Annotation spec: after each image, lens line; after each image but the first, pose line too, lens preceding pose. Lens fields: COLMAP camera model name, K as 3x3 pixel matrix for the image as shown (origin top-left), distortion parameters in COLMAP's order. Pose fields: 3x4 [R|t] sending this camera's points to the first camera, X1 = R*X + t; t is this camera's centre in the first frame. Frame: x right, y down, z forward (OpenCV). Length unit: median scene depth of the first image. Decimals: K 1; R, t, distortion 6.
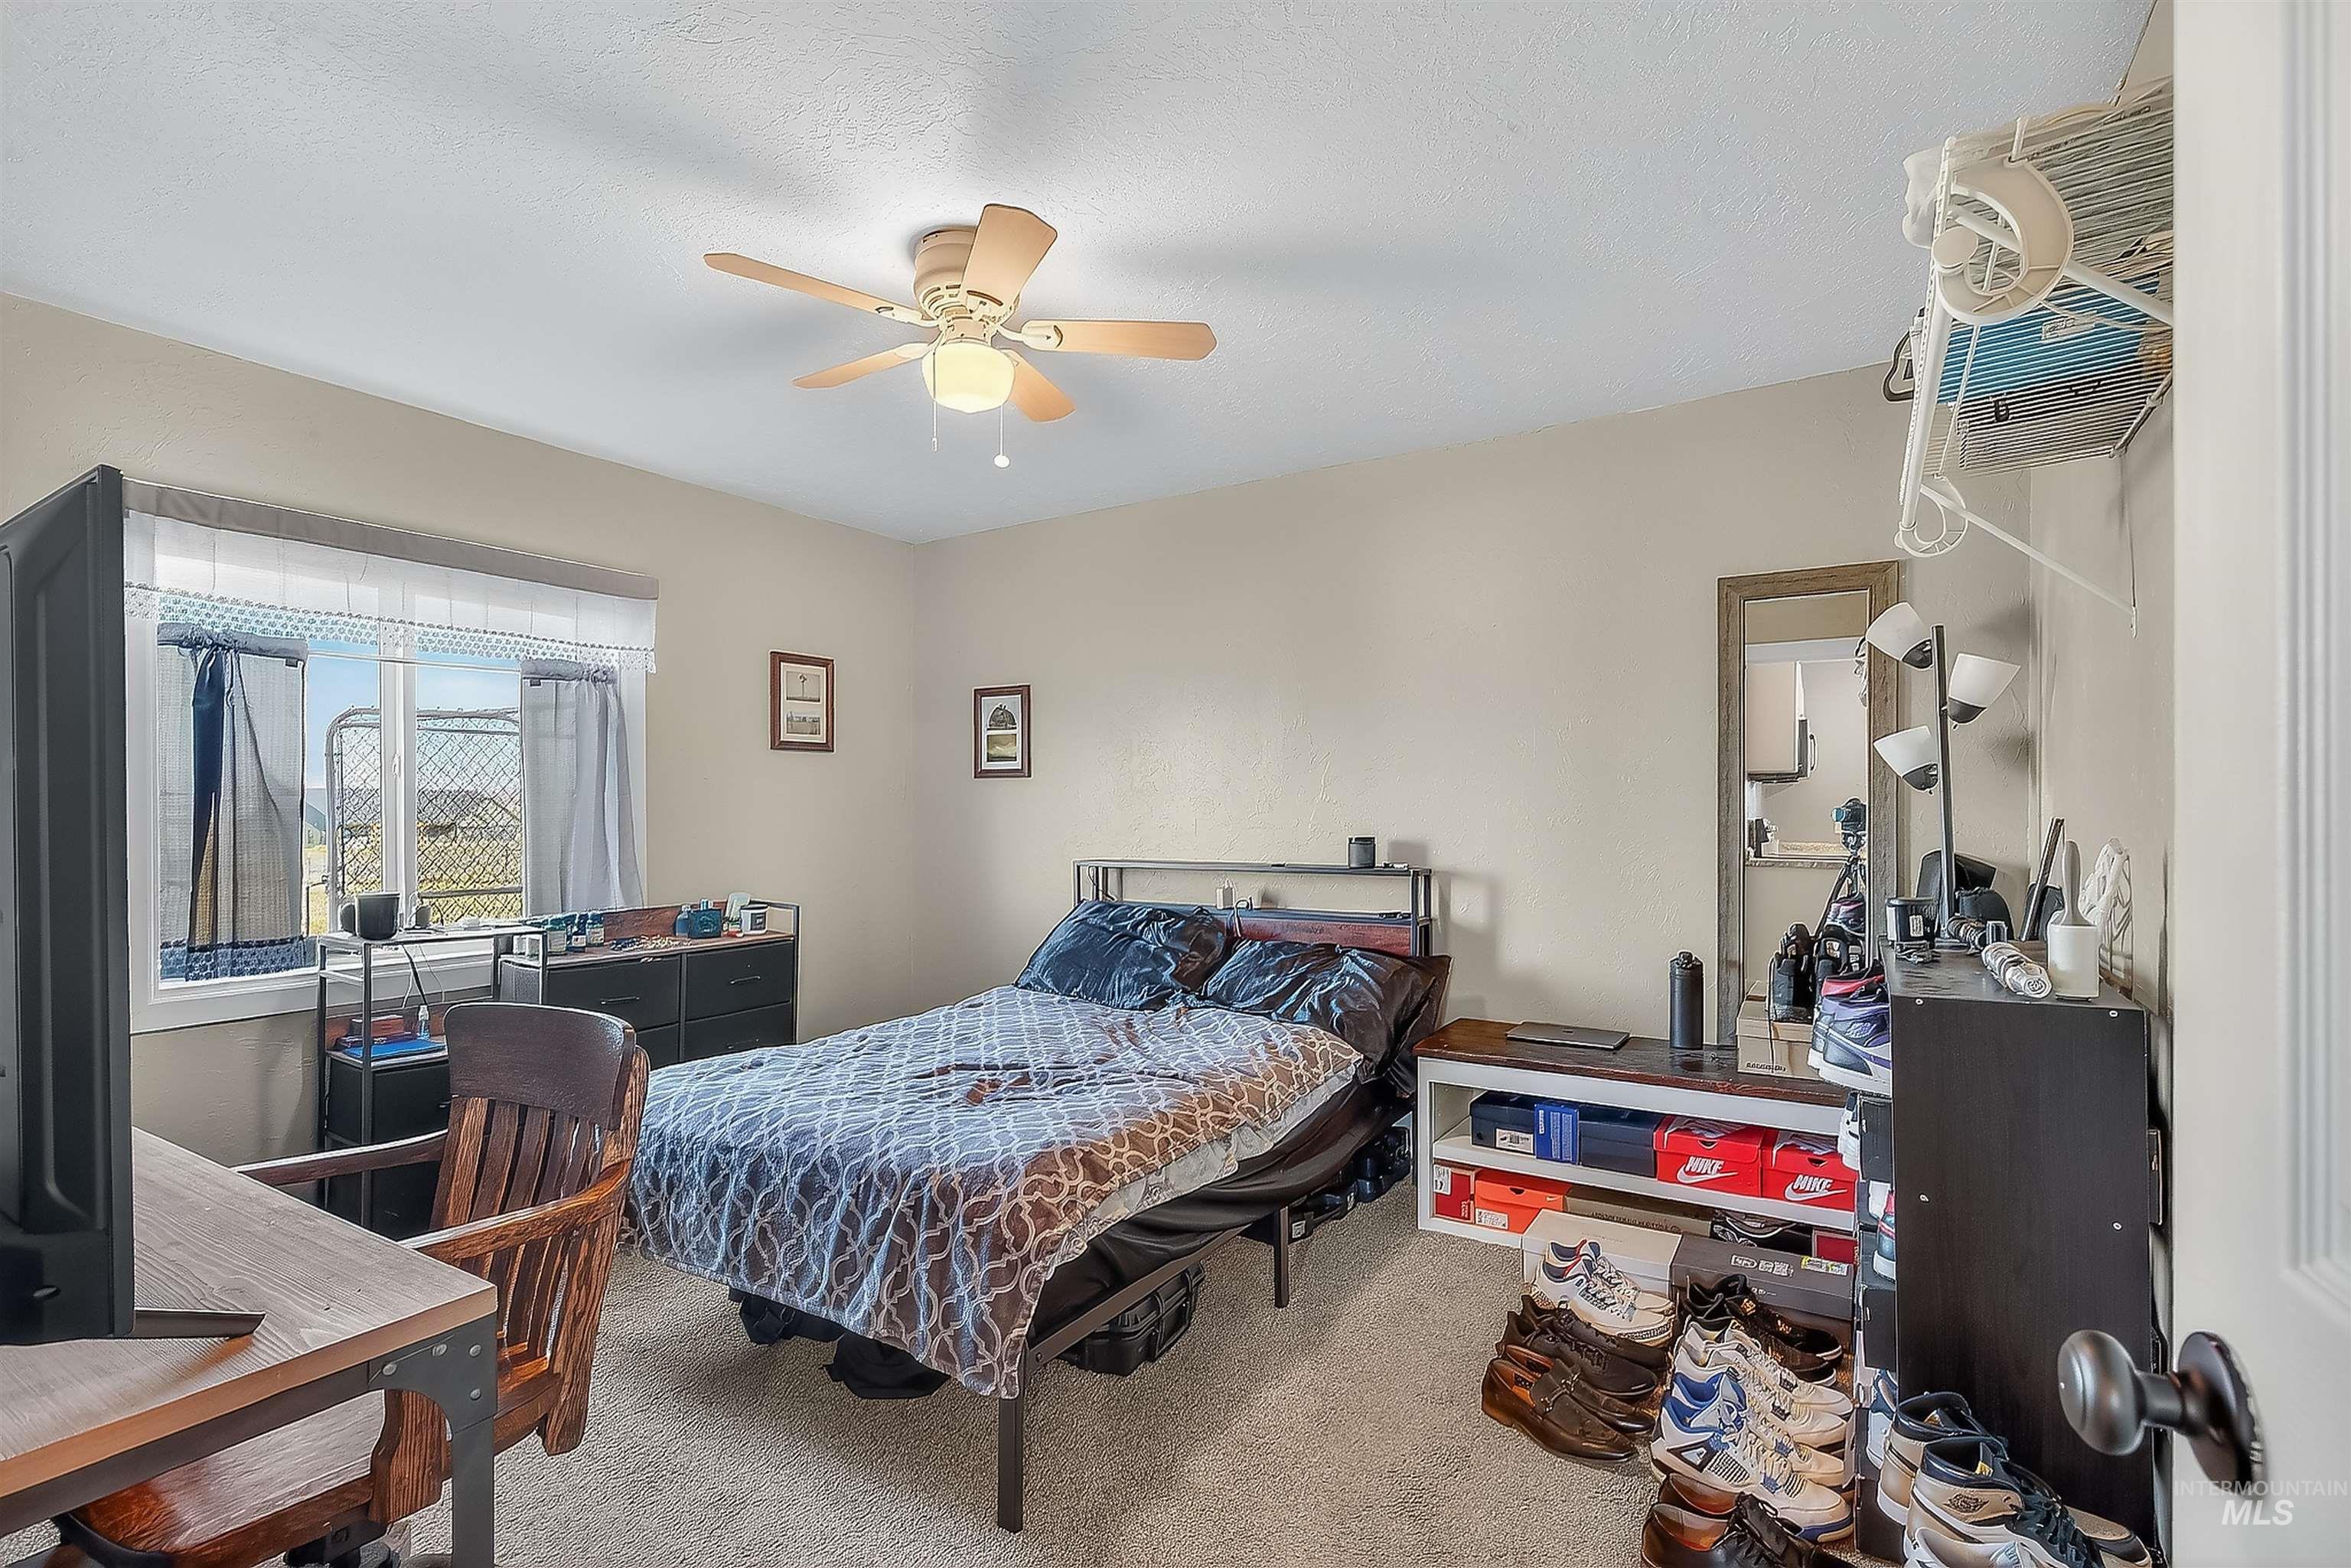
lens RADIAL K [[1067.5, 0, 1175.6], [0, 1067.5, 802.0], [0, 0, 1]] dist [-0.001119, 0.000073]
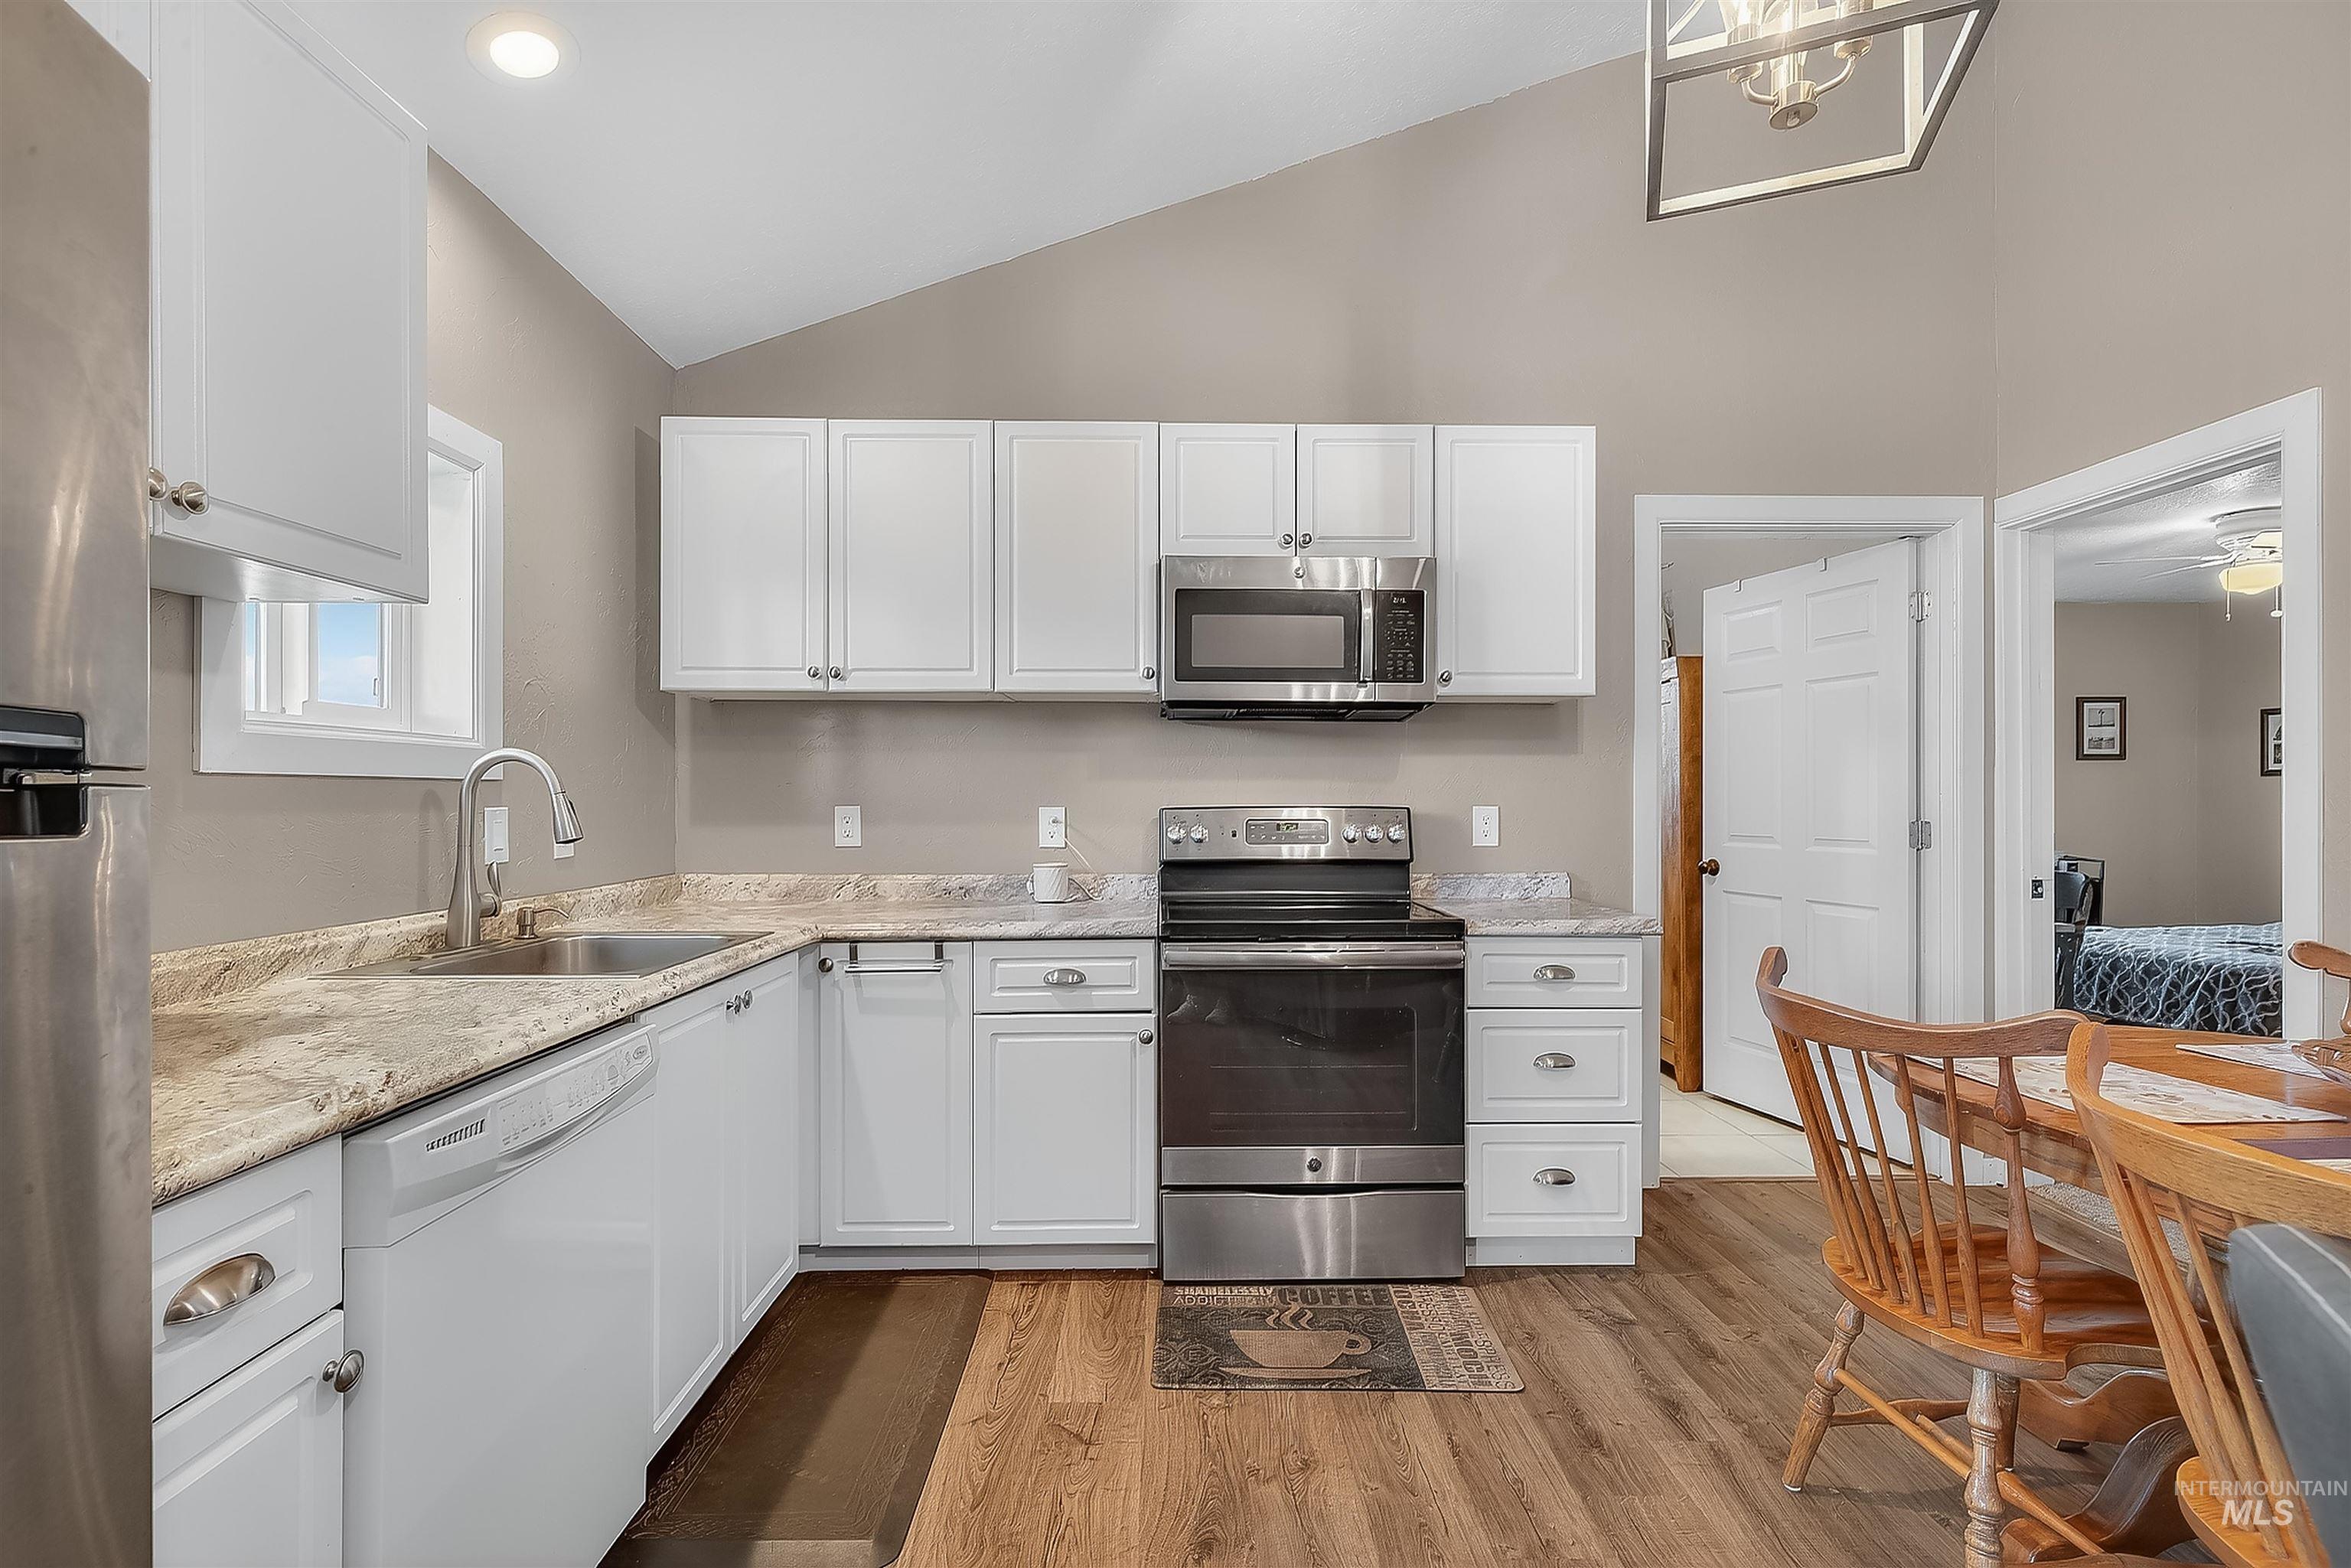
lens RADIAL K [[1067.5, 0, 1173.5], [0, 1067.5, 797.0], [0, 0, 1]] dist [-0.001119, 0.000073]
pose [[0.548568, 0.001725, -0.836104, 0.404486], [0.004829, 0.999975, 0.005231, -0.020556], [0.836092, -0.006907, 0.548546, -1.945770]]
